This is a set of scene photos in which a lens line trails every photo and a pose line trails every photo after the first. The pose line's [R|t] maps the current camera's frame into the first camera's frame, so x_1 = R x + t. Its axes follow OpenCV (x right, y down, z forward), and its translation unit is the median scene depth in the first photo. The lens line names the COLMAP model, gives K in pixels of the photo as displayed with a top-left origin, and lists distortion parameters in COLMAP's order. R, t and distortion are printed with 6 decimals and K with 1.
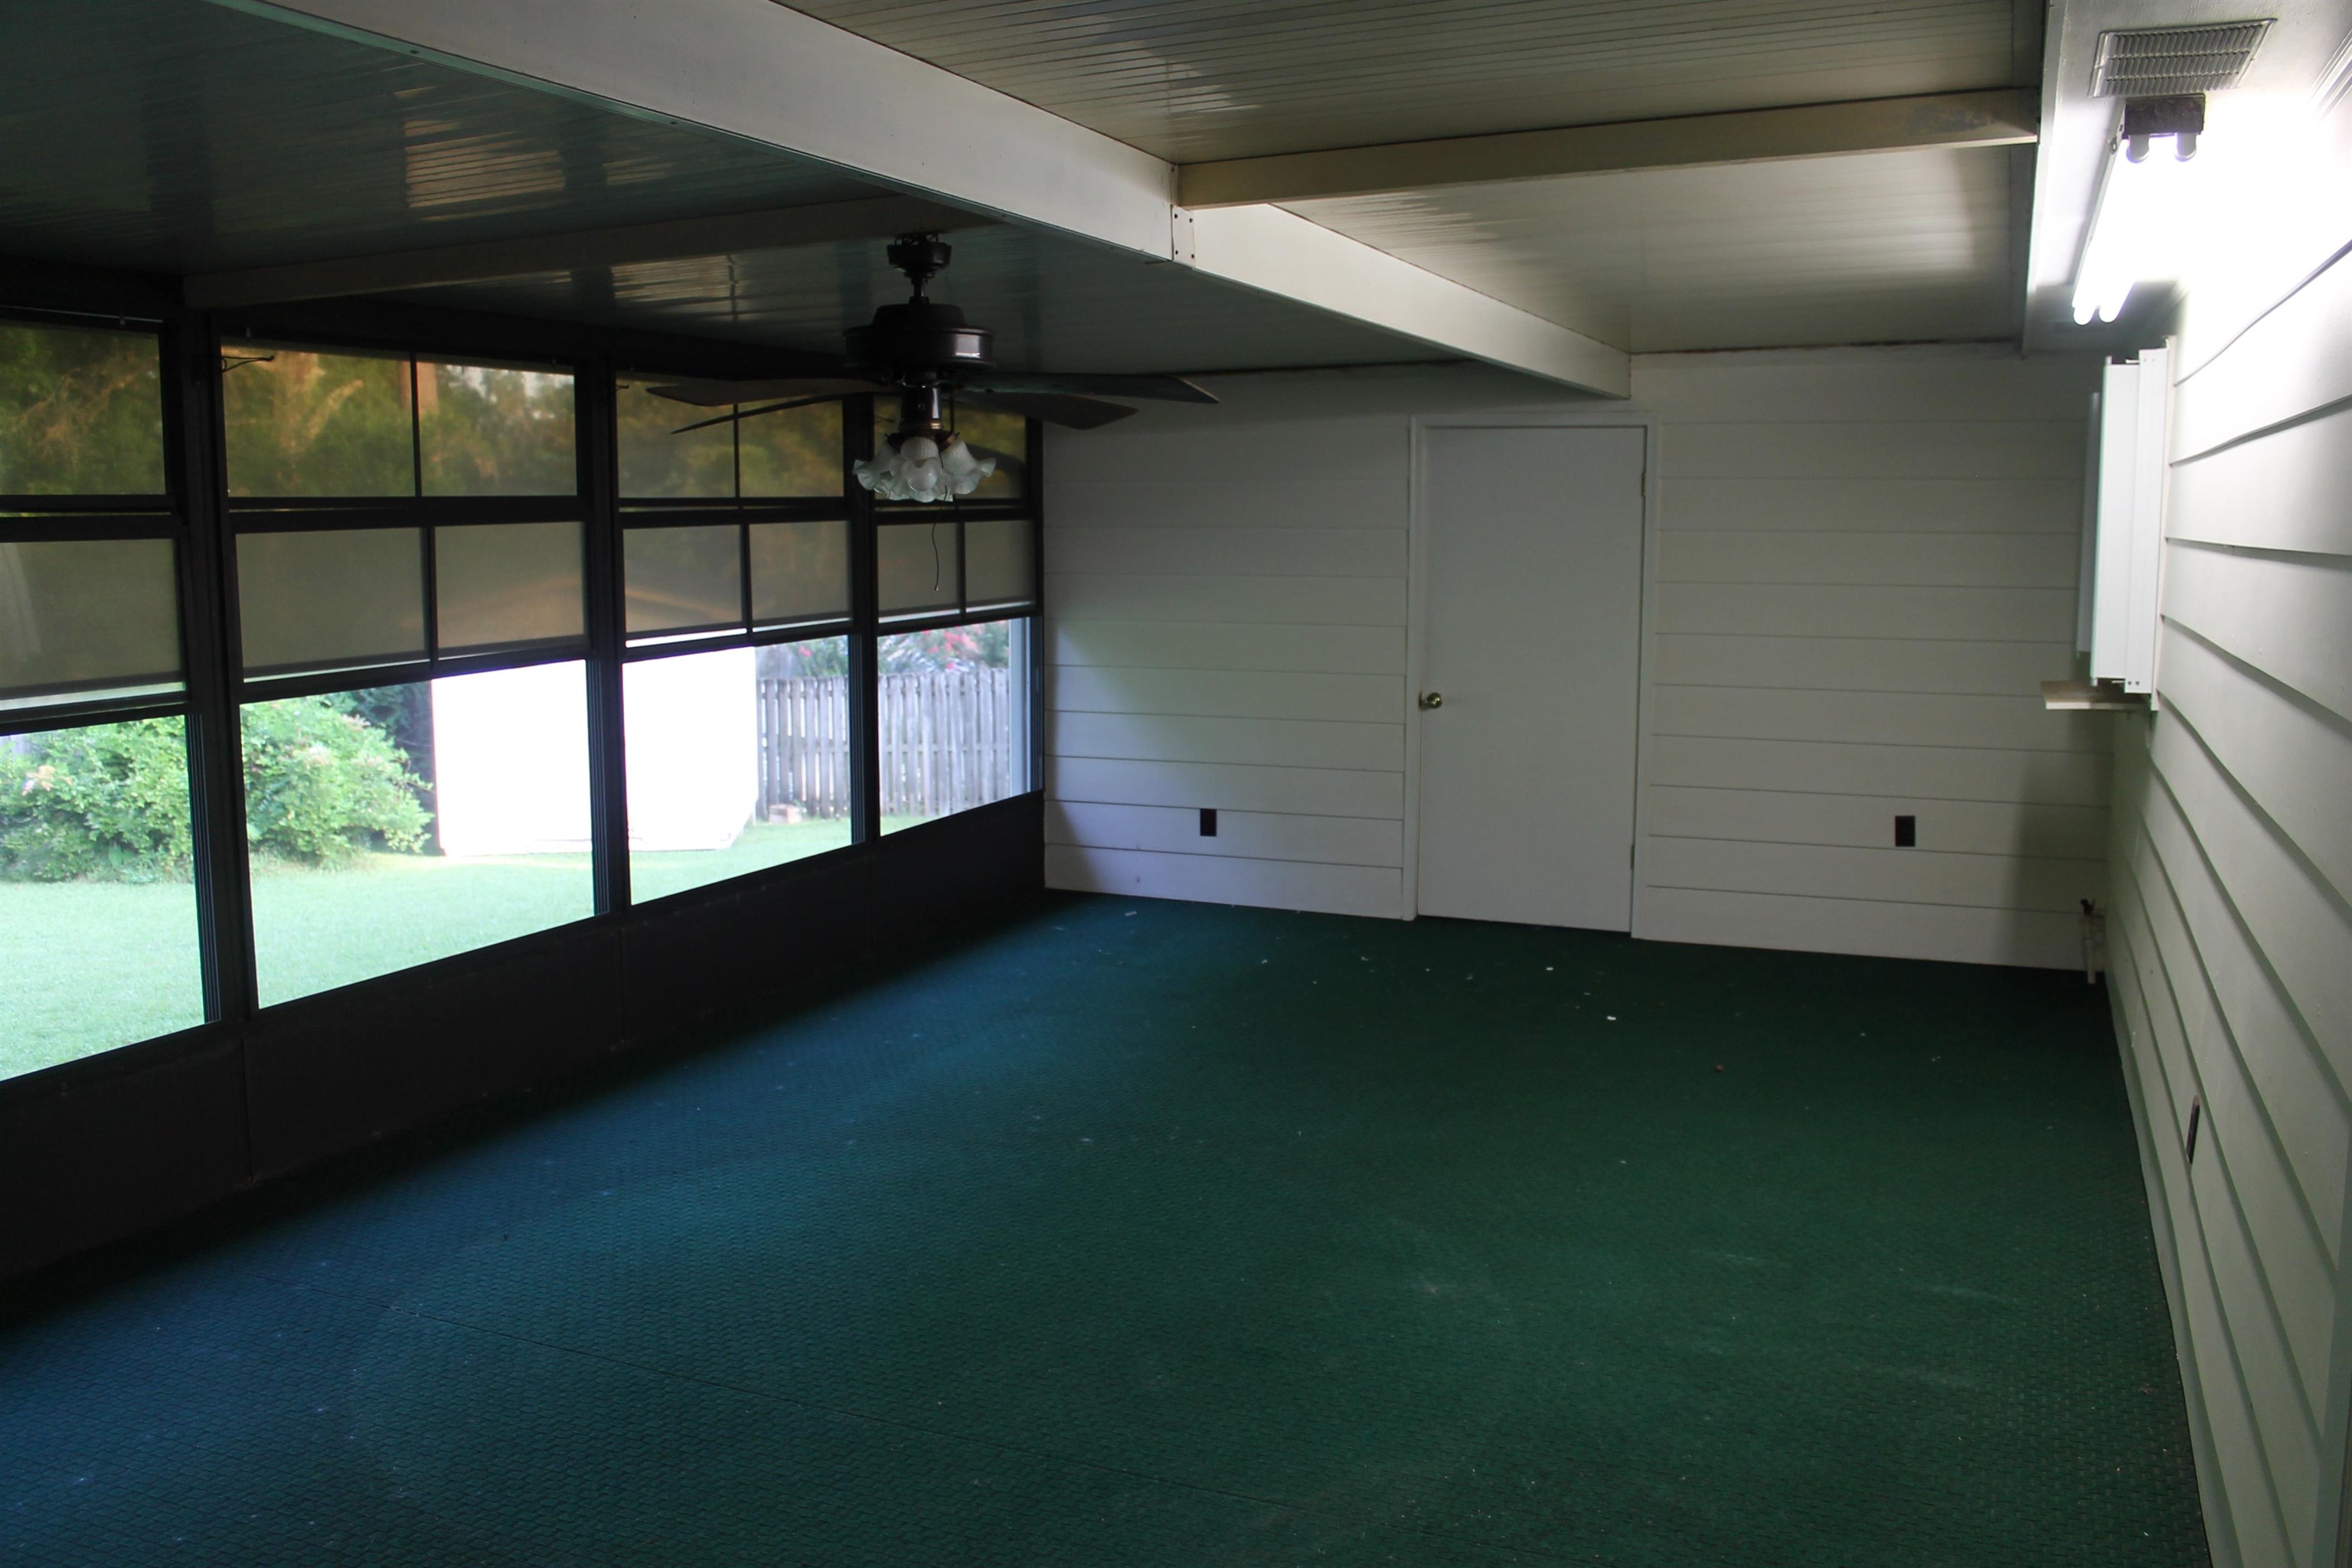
lens RADIAL K [[1995.7, 0, 1160.4], [0, 1995.7, 768.6], [0, 0, 1]] dist [-0.145009, 0.122195]
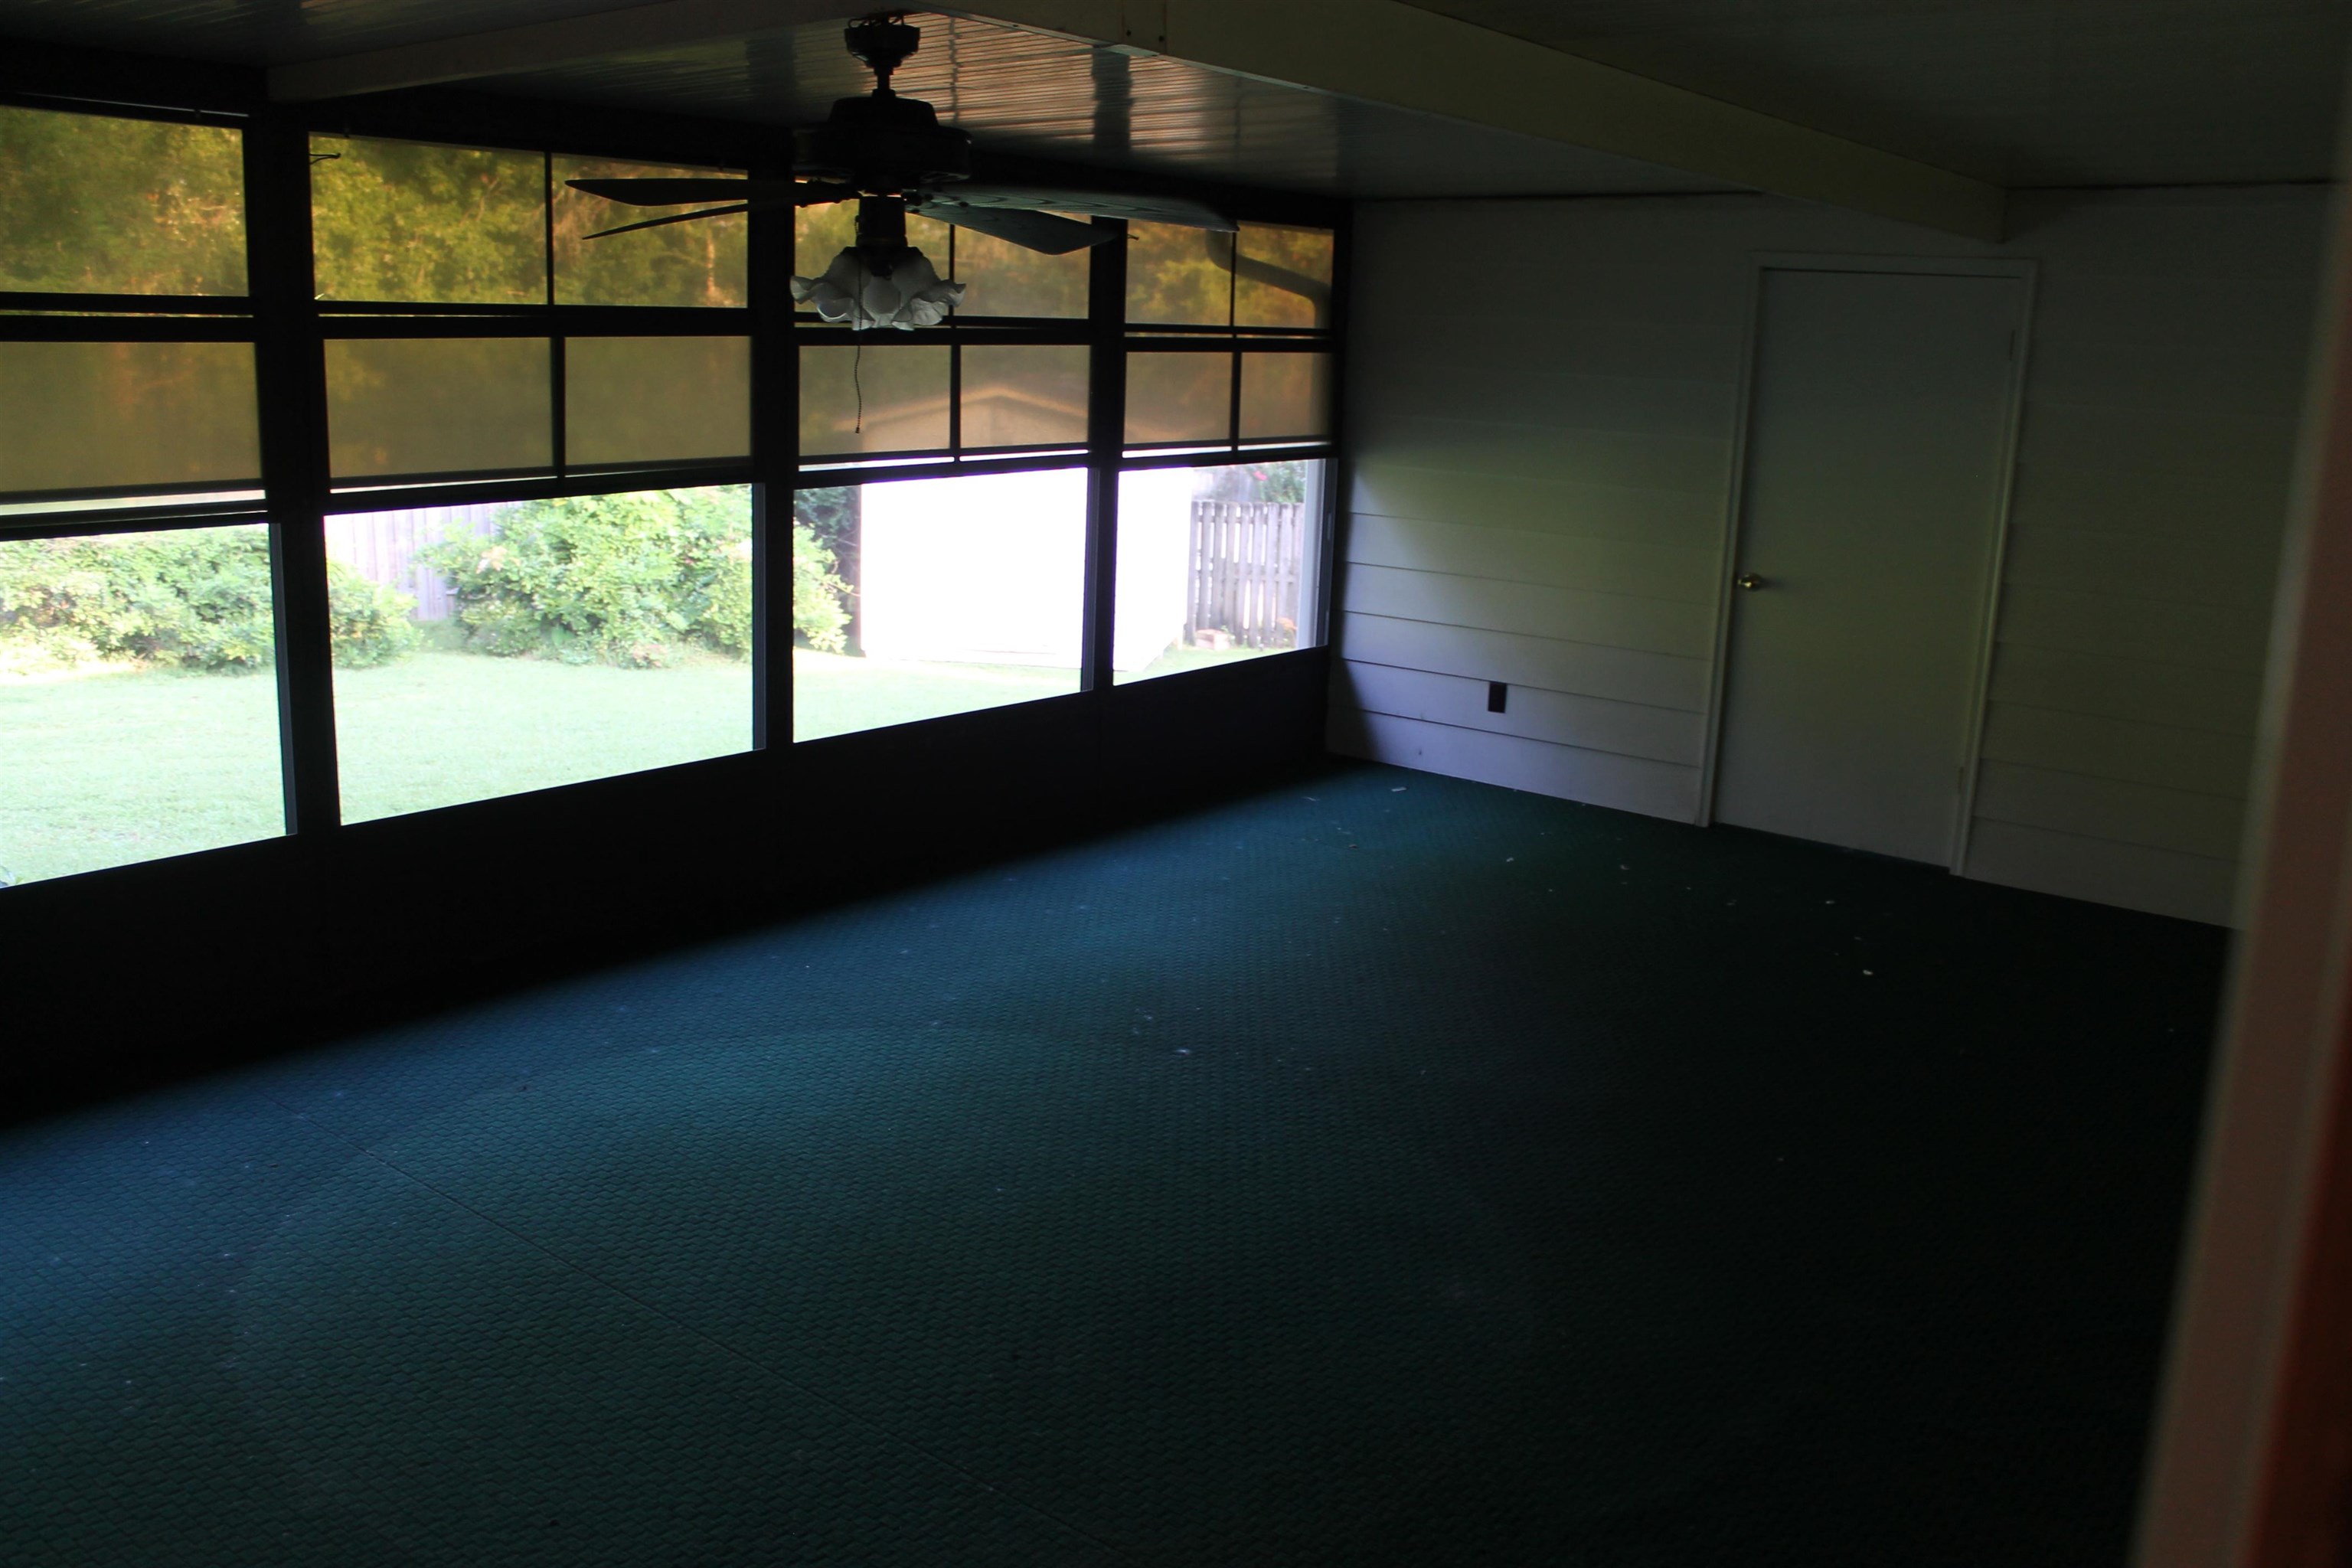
lens RADIAL K [[1995.7, 0, 1168.4], [0, 1995.7, 777.8], [0, 0, 1]] dist [-0.145009, 0.122195]
pose [[0.965503, 0.092065, -0.243574, 0.050207], [-0.069618, 0.992626, 0.099230, -0.007803], [0.250913, -0.078850, 0.964793, 0.041269]]
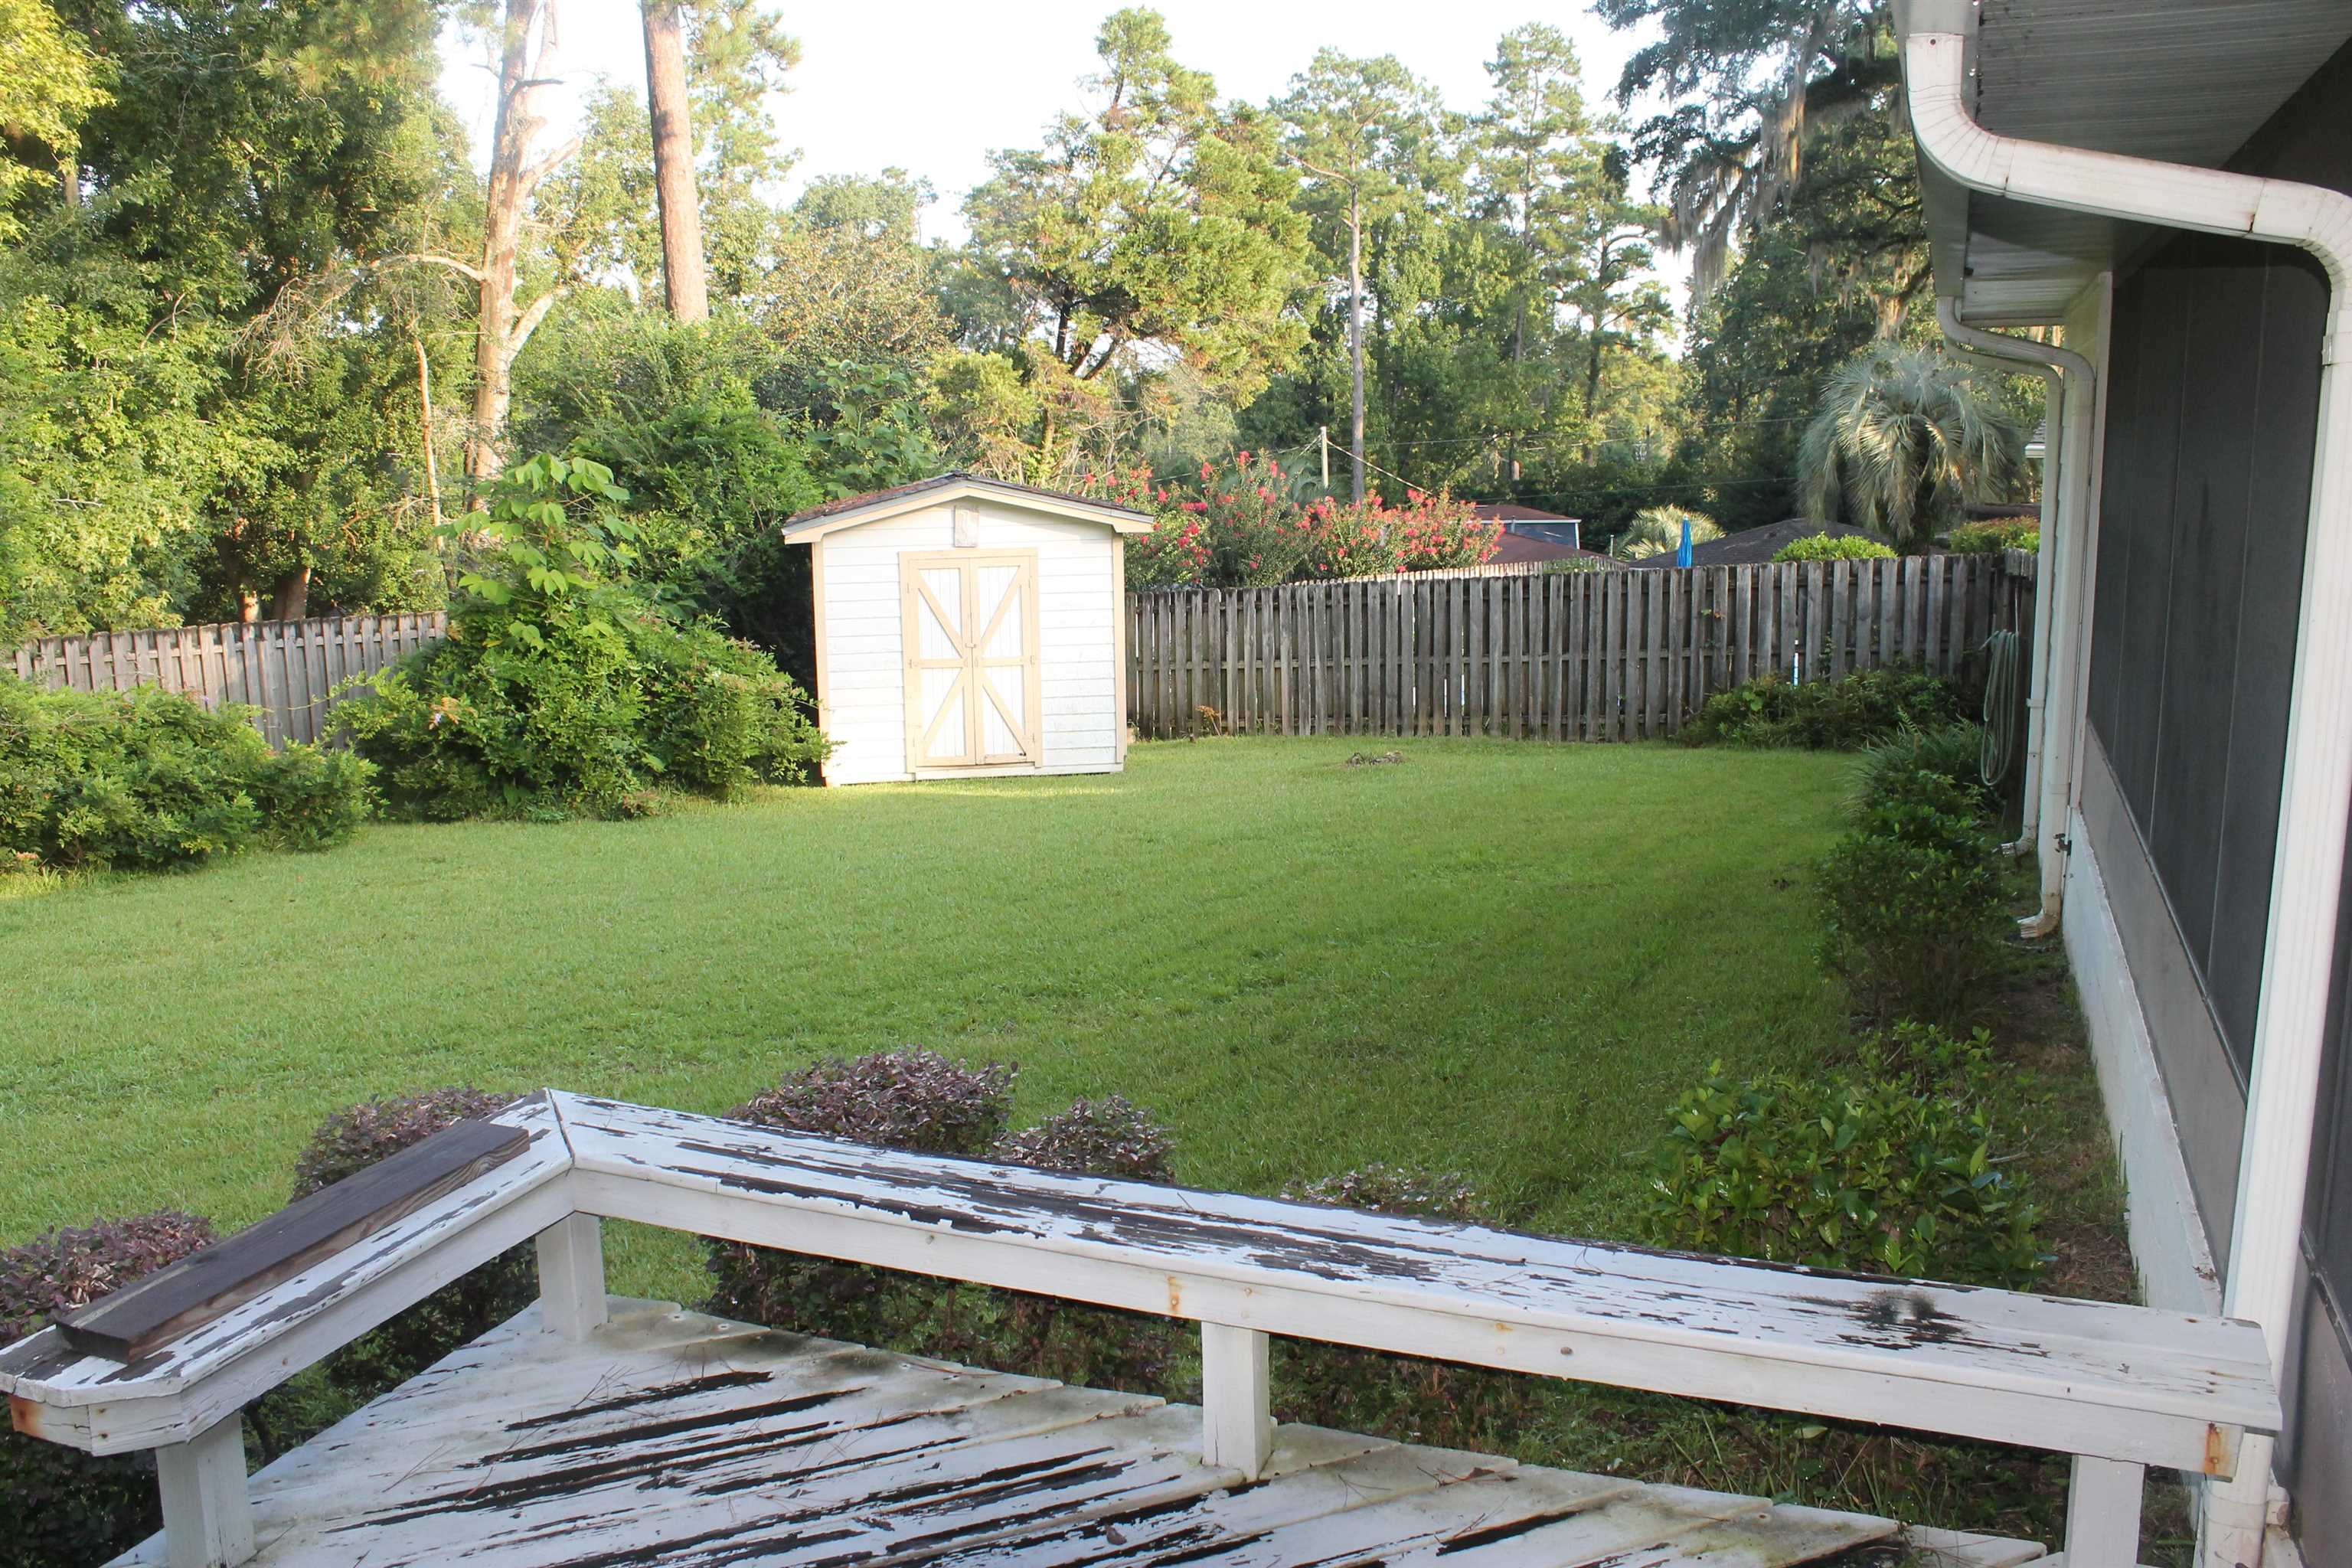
lens RADIAL K [[1995.7, 0, 1161.3], [0, 1995.7, 781.4], [0, 0, 1]] dist [-0.145009, 0.122195]
pose [[0.999537, -0.015520, 0.026187, -0.255141], [0.014229, 0.998708, 0.048777, -0.002073], [-0.026910, -0.048382, 0.998466, 0.042906]]
